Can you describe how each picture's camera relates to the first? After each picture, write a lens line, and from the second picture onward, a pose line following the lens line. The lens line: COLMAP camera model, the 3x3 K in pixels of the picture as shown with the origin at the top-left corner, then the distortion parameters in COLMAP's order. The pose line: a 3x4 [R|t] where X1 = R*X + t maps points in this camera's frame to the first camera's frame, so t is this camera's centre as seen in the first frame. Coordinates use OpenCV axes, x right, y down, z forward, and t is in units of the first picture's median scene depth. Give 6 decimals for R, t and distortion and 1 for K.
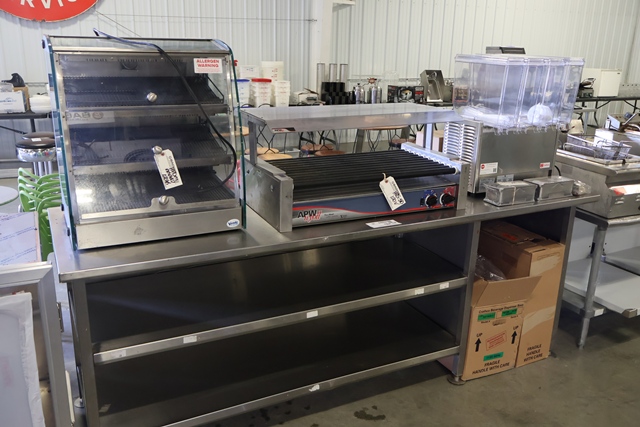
lens RADIAL K [[570.5, 0, 320.8], [0, 570.5, 214.5], [0, 0, 1]] dist [-0.002611, -0.005727]
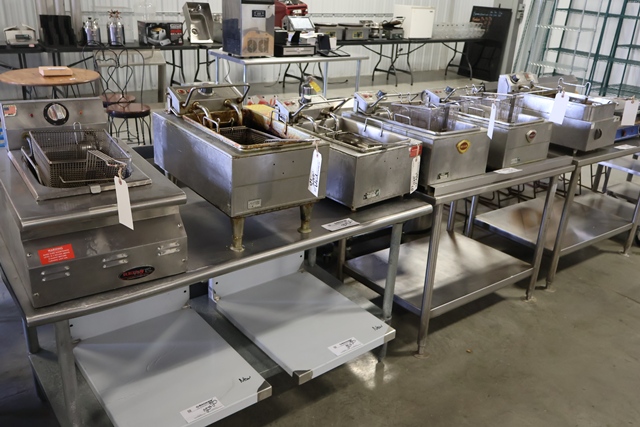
lens RADIAL K [[570.5, 0, 319.6], [0, 570.5, 213.5], [0, 0, 1]] dist [-0.002611, -0.005727]
pose [[0.980707, -0.047866, 0.189534, 0.198742], [0.028753, 0.994334, 0.102337, -0.036642], [-0.193358, -0.094913, 0.976527, 0.162395]]
